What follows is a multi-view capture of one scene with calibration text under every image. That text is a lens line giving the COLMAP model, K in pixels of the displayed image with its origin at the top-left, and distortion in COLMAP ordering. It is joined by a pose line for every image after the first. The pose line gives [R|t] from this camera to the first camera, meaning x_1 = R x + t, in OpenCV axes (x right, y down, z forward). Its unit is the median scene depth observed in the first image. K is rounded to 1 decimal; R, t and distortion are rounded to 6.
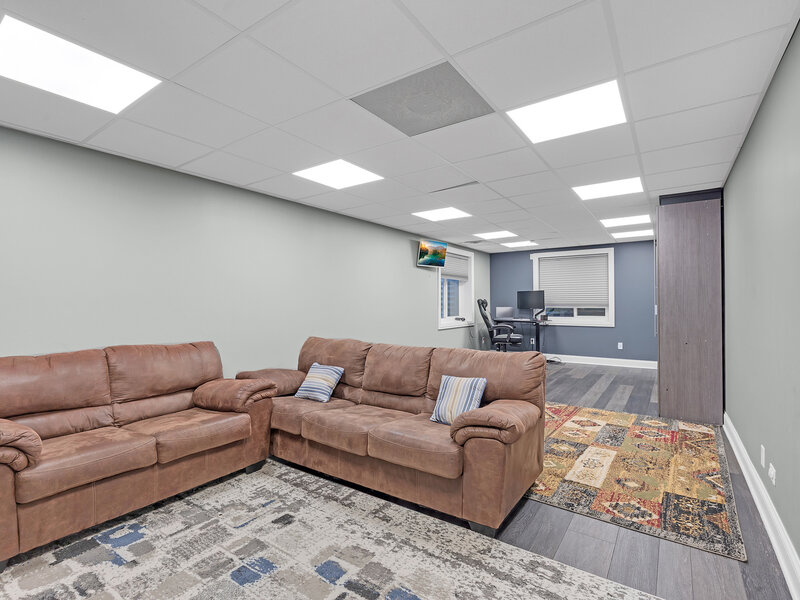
lens RADIAL K [[399.1, 0, 396.8], [0, 399.1, 301.1], [0, 0, 1]] dist [0.001112, 0.000336]
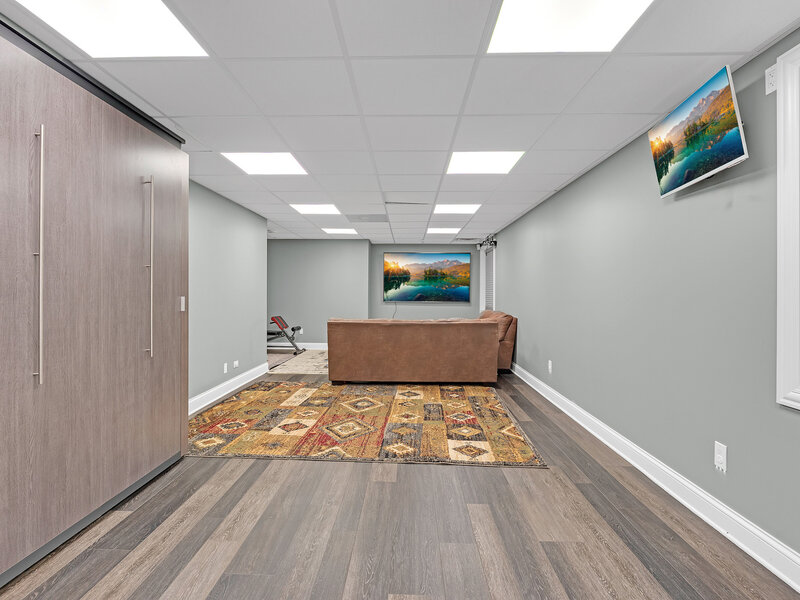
lens RADIAL K [[399.1, 0, 398.5], [0, 399.1, 296.4], [0, 0, 1]] dist [0.001112, 0.000336]
pose [[-0.836634, 0.005380, -0.547736, 0.808225], [0.001716, 0.999973, 0.007201, 0.007021], [0.547760, 0.005084, -0.836620, 1.985884]]
